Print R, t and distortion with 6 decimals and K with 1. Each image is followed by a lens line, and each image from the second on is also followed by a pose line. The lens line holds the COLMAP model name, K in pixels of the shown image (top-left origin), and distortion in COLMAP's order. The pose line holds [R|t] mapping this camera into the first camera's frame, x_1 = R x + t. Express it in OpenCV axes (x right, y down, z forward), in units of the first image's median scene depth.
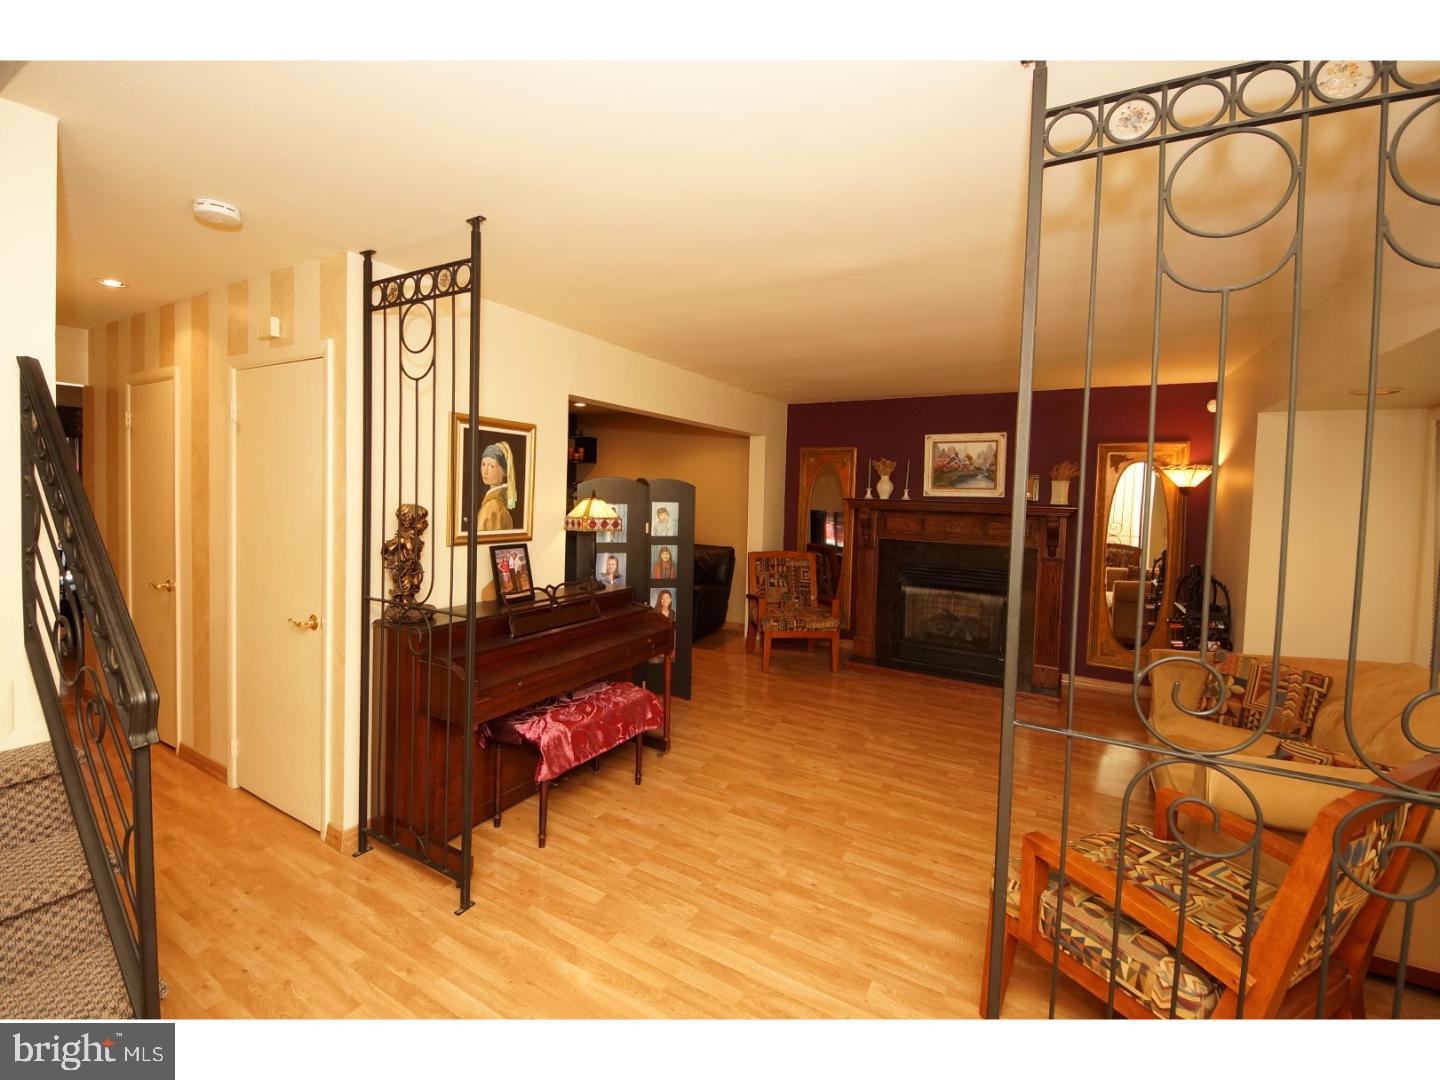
lens RADIAL K [[587.9, 0, 723.1], [0, 587.9, 512.5], [0, 0, 1]] dist [0.000119, -0.000022]
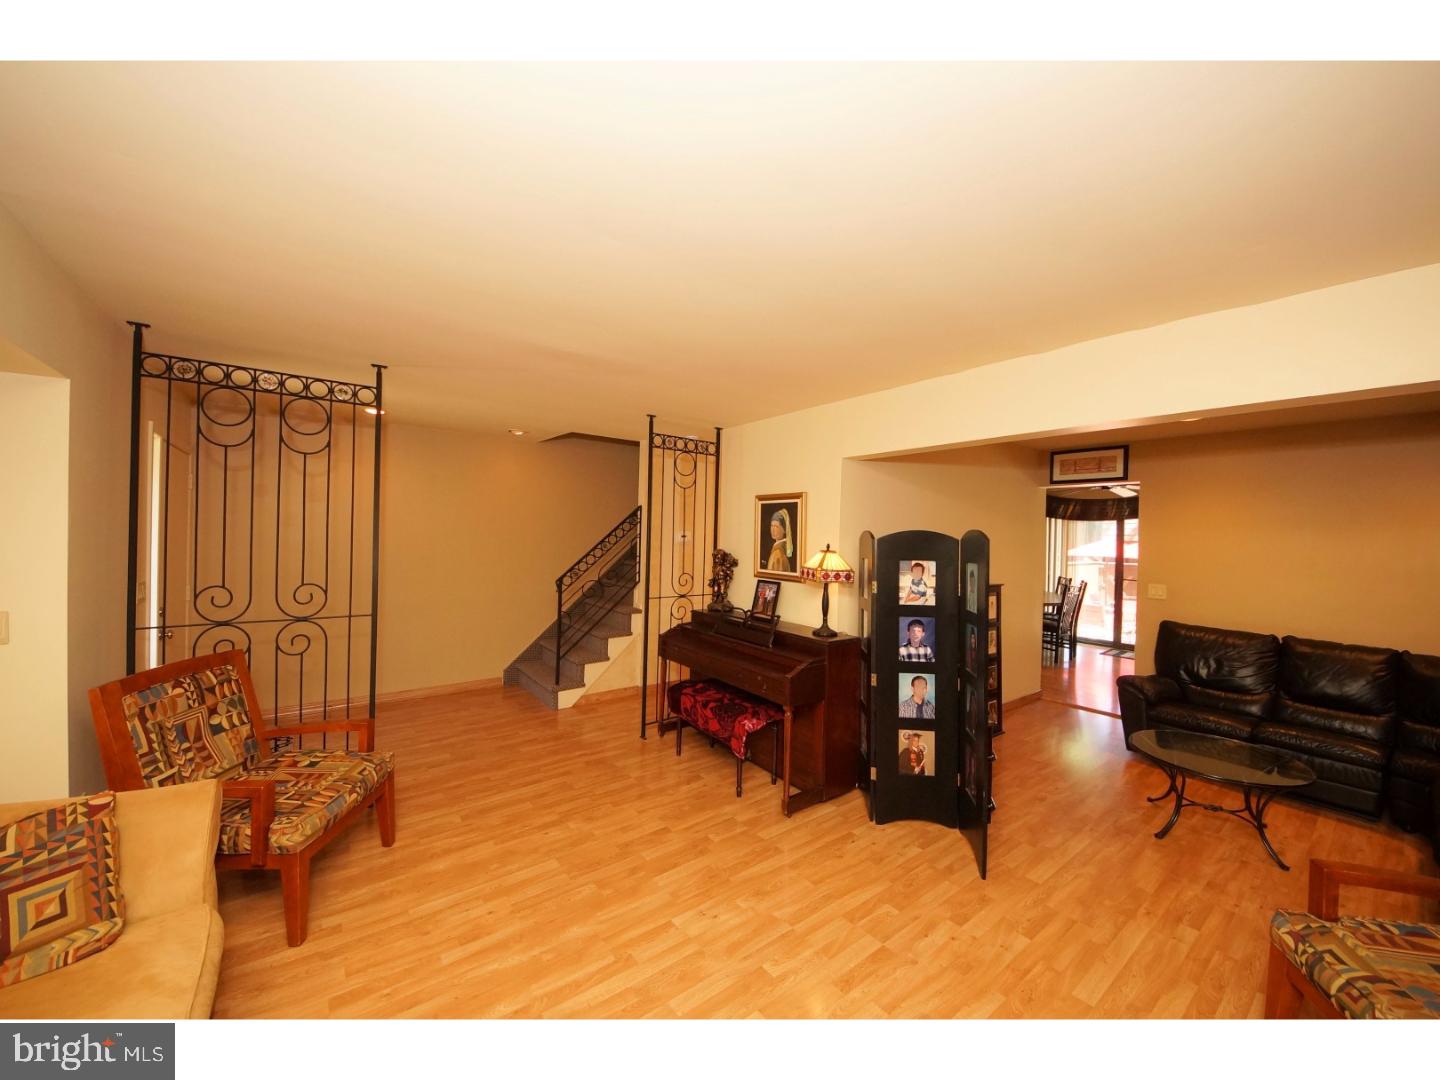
lens RADIAL K [[551.5, 0, 731.8], [0, 551.5, 525.4], [0, 0, 1]] dist [-0.000690, -0.000220]
pose [[-0.386351, -0.051888, -0.920891, 0.906928], [-0.064887, 0.997472, -0.028980, -0.034676], [0.920067, 0.048558, -0.388741, 1.422535]]
